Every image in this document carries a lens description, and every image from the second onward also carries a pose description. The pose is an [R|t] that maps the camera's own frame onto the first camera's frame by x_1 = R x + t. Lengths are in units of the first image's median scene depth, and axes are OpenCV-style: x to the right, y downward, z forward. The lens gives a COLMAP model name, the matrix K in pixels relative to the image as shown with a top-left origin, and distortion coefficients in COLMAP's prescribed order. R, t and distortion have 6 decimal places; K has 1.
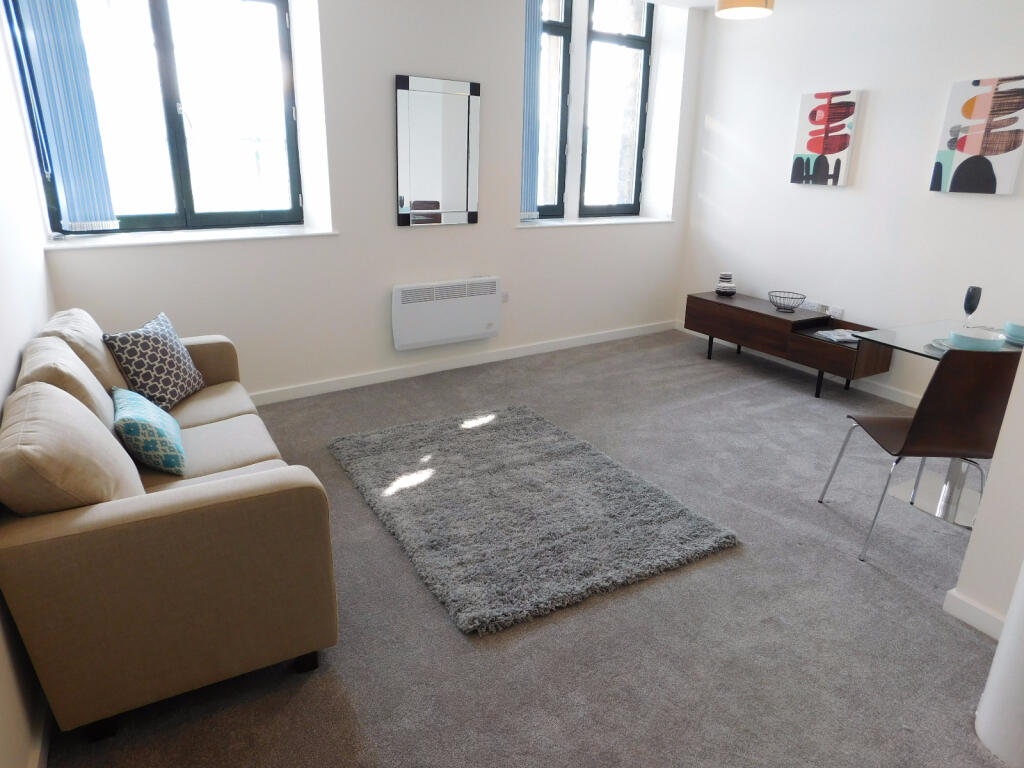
lens RADIAL K [[673.9, 0, 512.0], [0, 673.9, 384.0], [0, 0, 1]] dist [-0.088831, 0.071122]
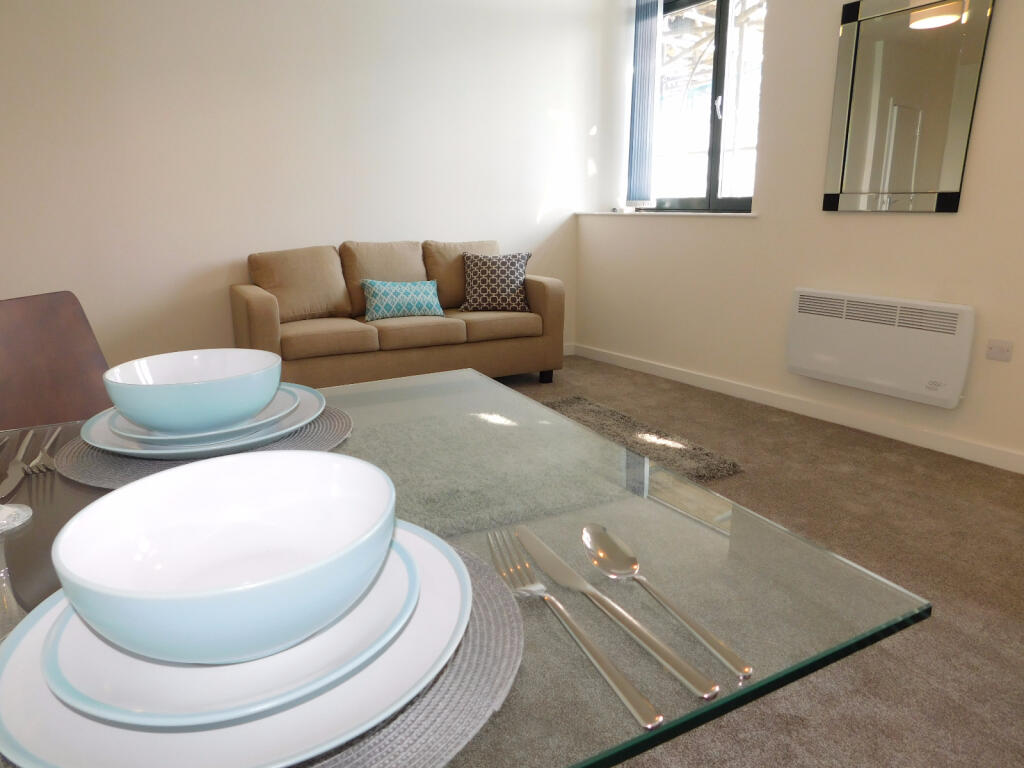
lens RADIAL K [[673.9, 0, 512.0], [0, 673.9, 384.0], [0, 0, 1]] dist [-0.088831, 0.071122]
pose [[-0.015677, 0.230108, -0.973039, 0.564515], [-0.321203, 0.920419, 0.222839, -0.101863], [0.946881, 0.316036, 0.059482, 0.636056]]
